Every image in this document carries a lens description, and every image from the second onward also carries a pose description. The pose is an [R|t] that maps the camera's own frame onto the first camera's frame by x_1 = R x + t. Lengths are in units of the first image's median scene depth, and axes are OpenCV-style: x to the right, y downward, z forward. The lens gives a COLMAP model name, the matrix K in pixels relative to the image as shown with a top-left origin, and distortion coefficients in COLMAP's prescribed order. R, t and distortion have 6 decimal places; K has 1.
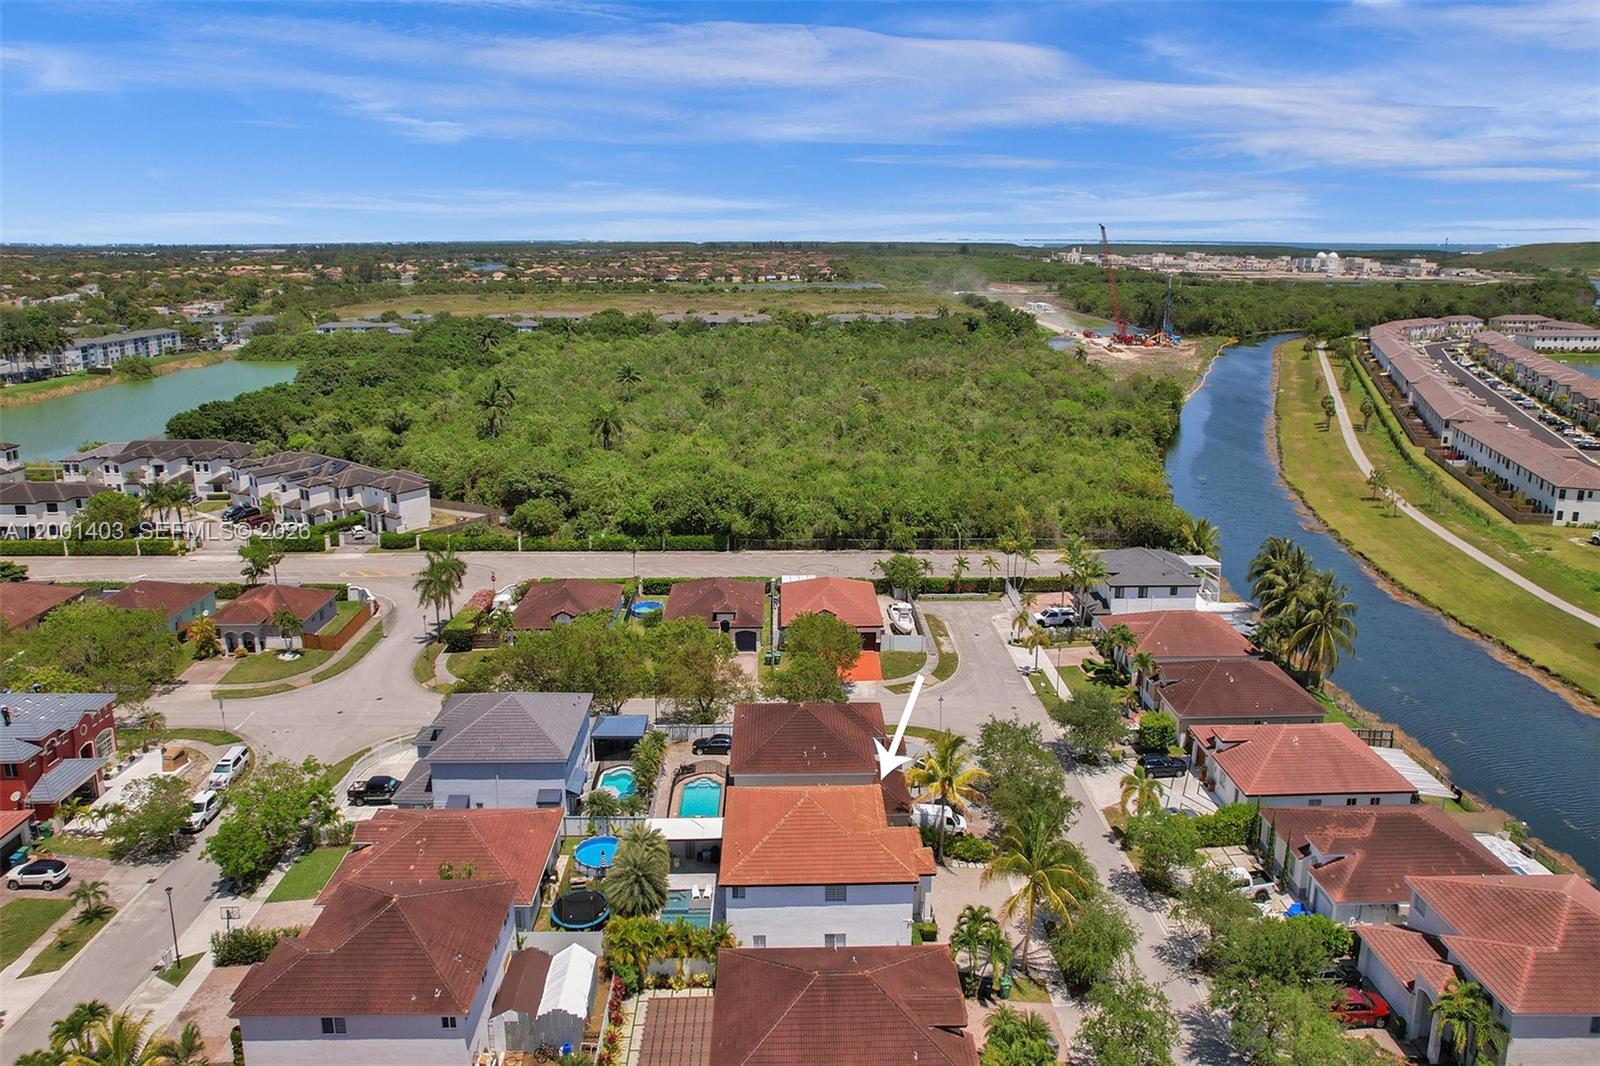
lens RADIAL K [[993.3, 0, 800.0], [0, 993.3, 533.0], [0, 0, 1]] dist [-0.073993, 0.050460]
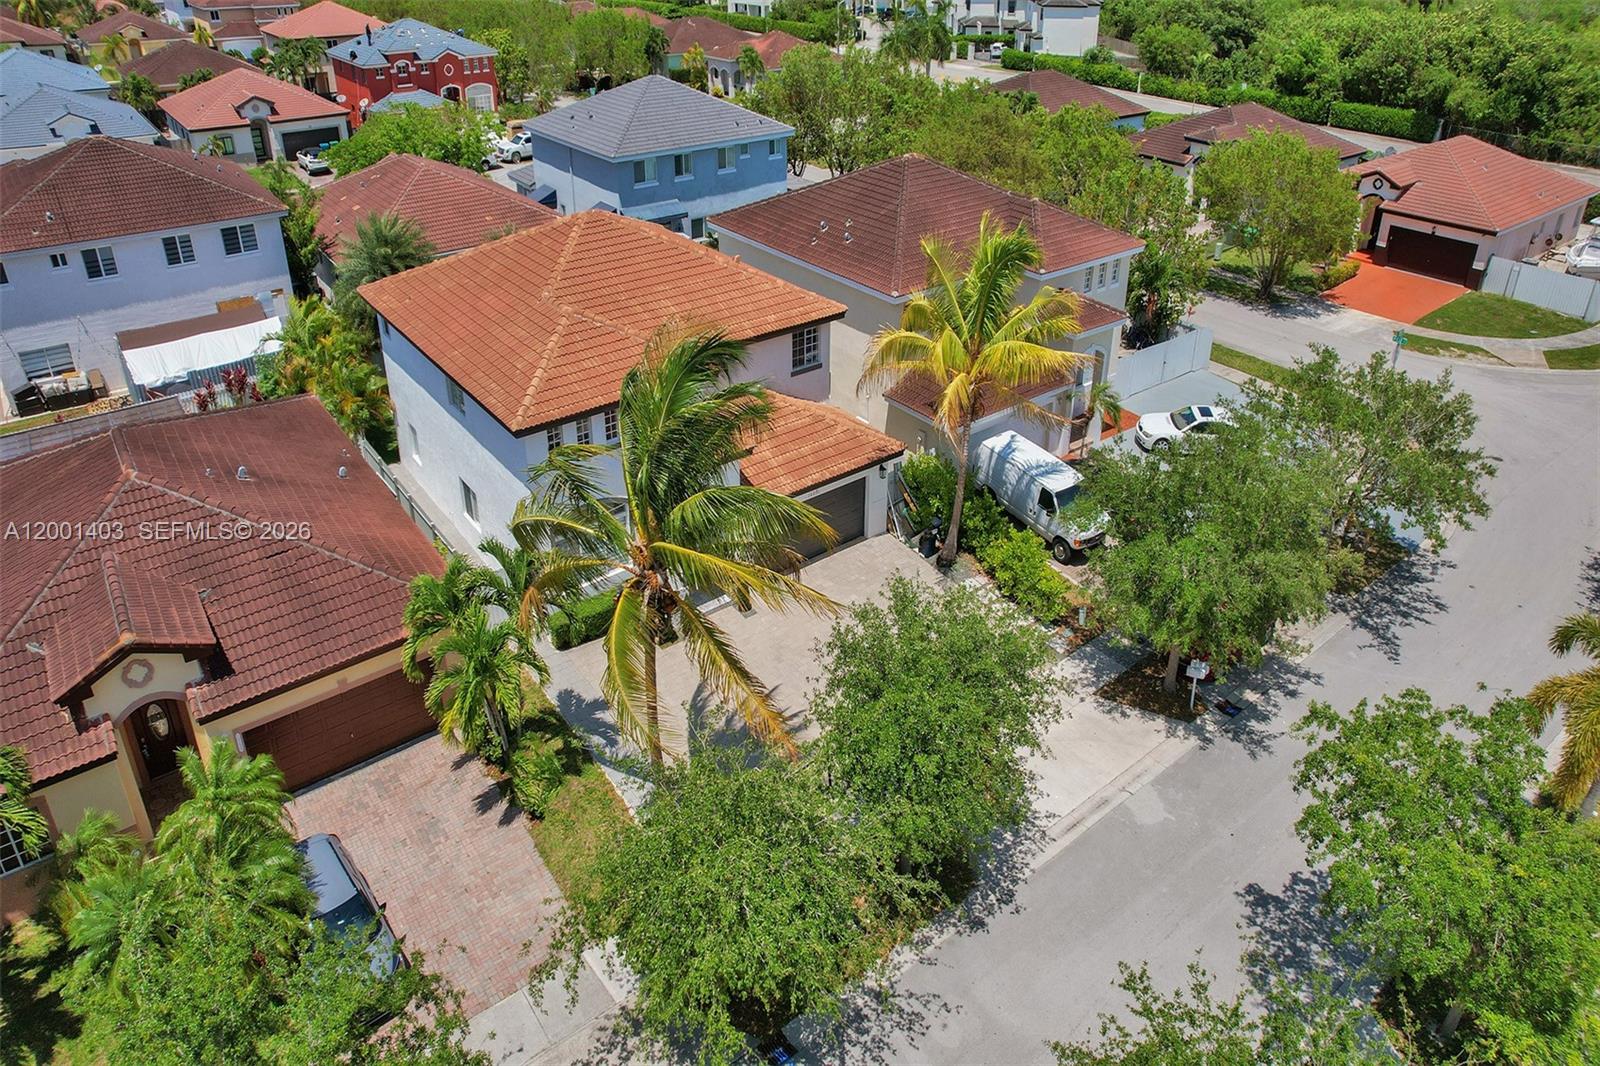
lens RADIAL K [[1038.9, 0, 802.3], [0, 1038.9, 386.0], [0, 0, 1]] dist [-0.080601, 0.087819]
pose [[0.591747, 0.344792, -0.728665, 0.196245], [-0.231635, 0.938519, 0.255982, 0.084989], [0.772127, 0.017308, 0.635232, 0.337702]]
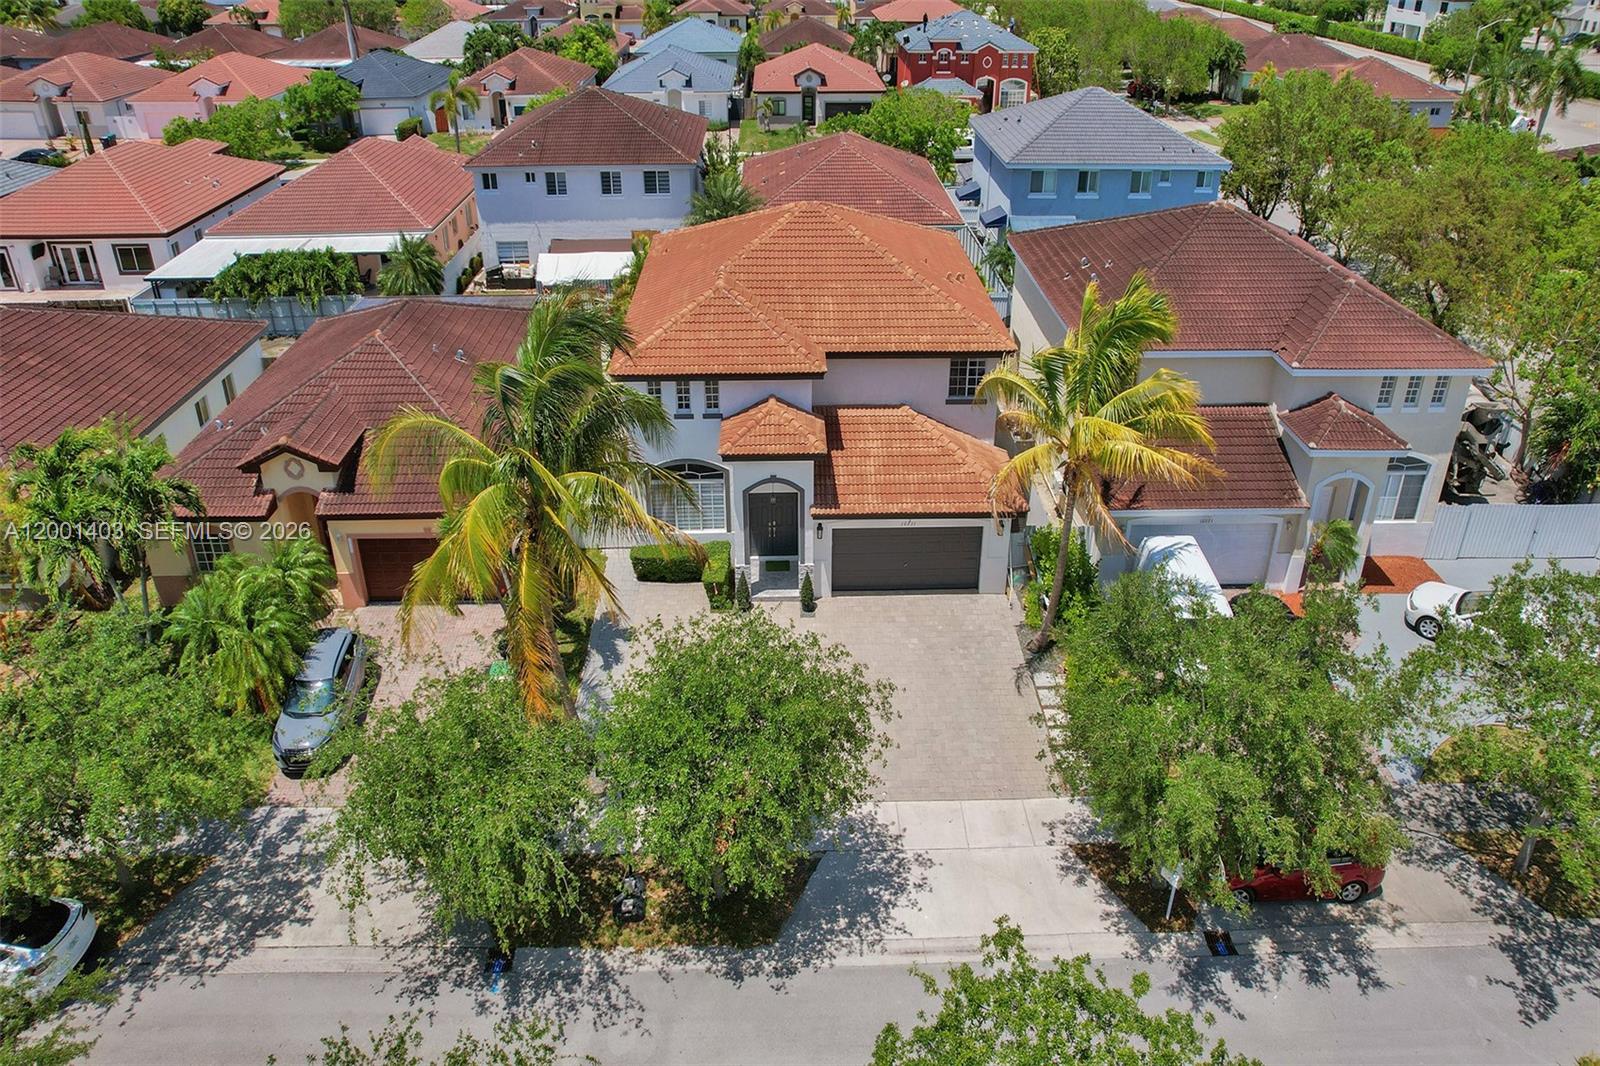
lens RADIAL K [[1027.0, 0, 803.9], [0, 1027.0, 408.8], [0, 0, 1]] dist [-0.062970, 0.052252]
pose [[0.004631, 0.449306, -0.893366, 0.219788], [-0.286191, 0.856603, 0.429333, 0.060323], [0.958161, 0.253685, 0.132554, 0.417519]]
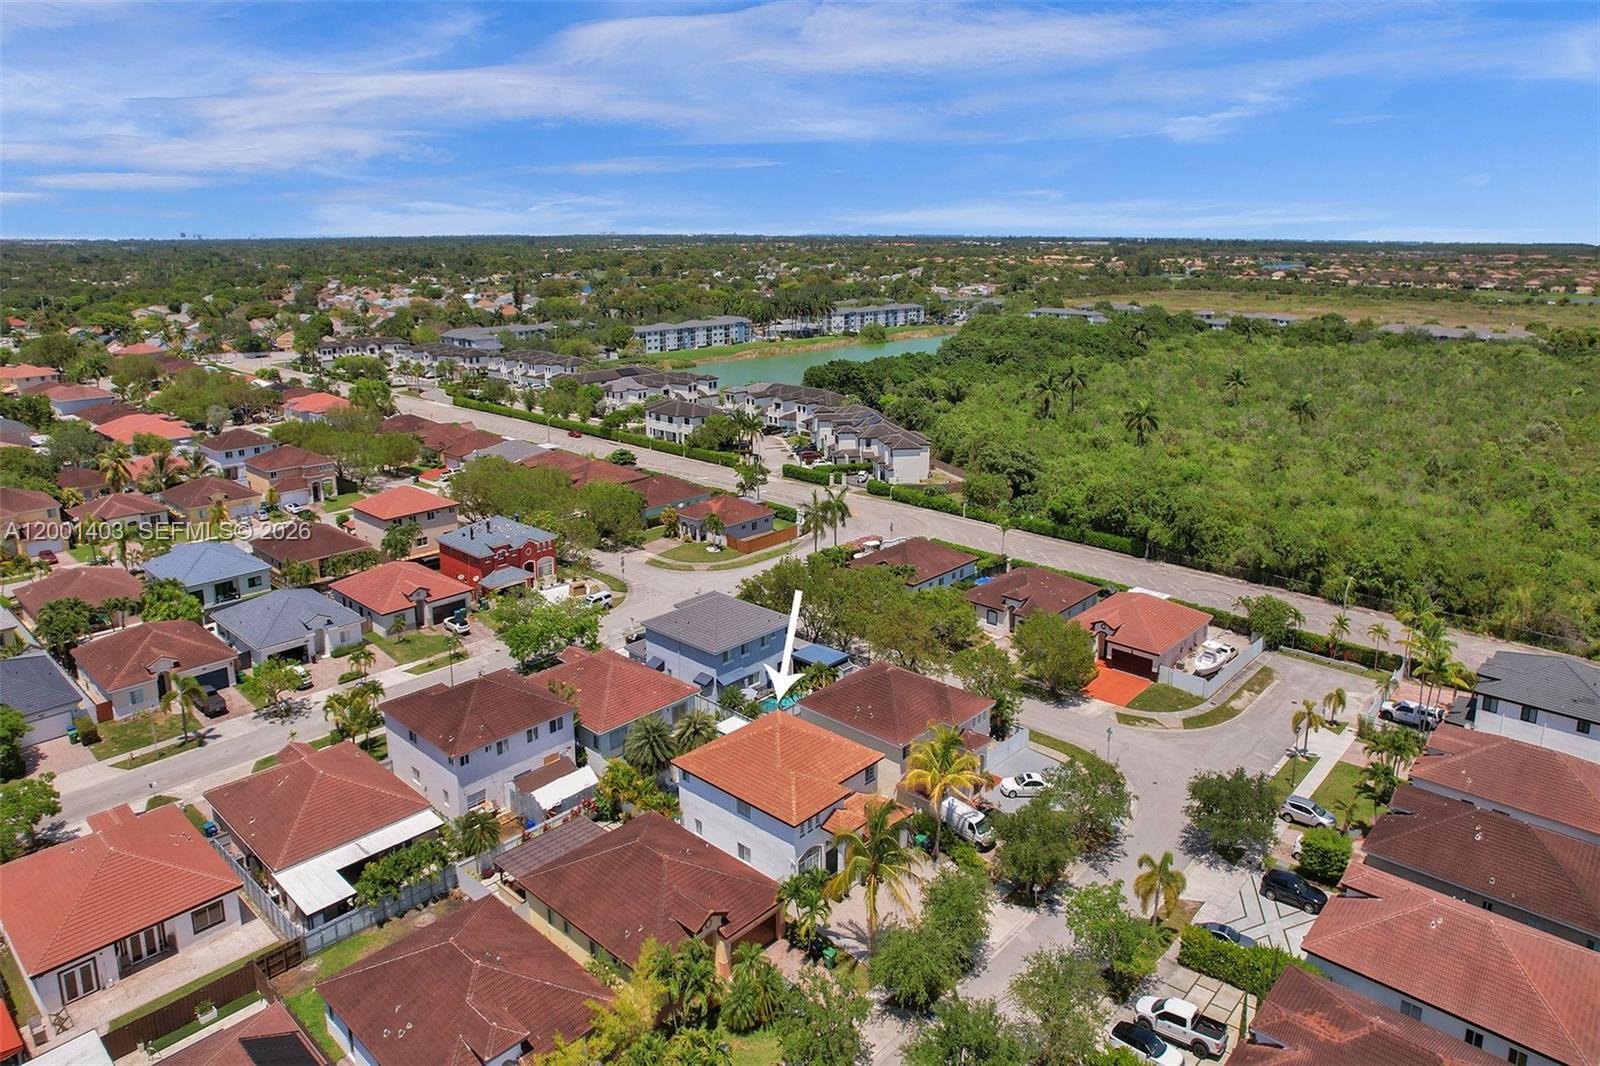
lens RADIAL K [[993.3, 0, 800.0], [0, 993.3, 533.0], [0, 0, 1]] dist [-0.073993, 0.050460]
pose [[0.718697, 0.200198, -0.665879, 0.317360], [-0.197448, 0.976992, 0.080625, -0.017132], [0.666699, 0.073532, 0.741691, 0.077225]]
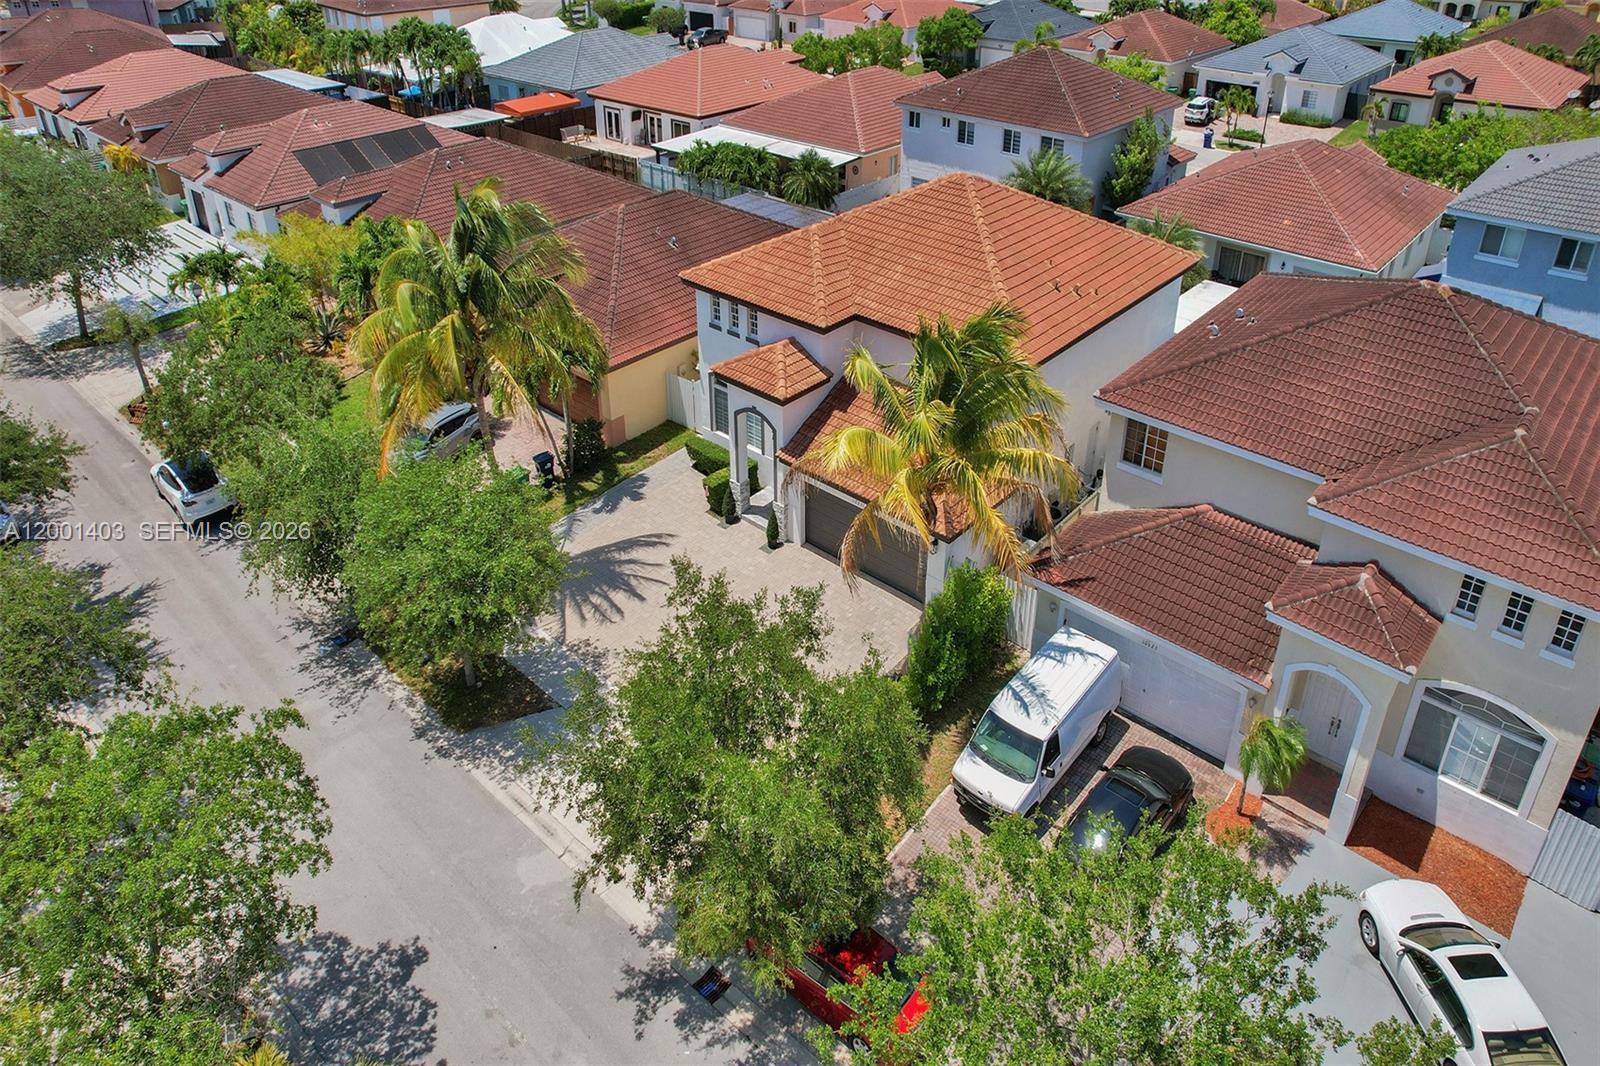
lens RADIAL K [[1038.9, 0, 802.3], [0, 1038.9, 386.0], [0, 0, 1]] dist [-0.080601, 0.087819]
pose [[-0.681591, 0.337361, -0.649324, 0.180927], [-0.209311, 0.760410, 0.614789, 0.025216], [0.701158, 0.554945, -0.447675, 0.532349]]
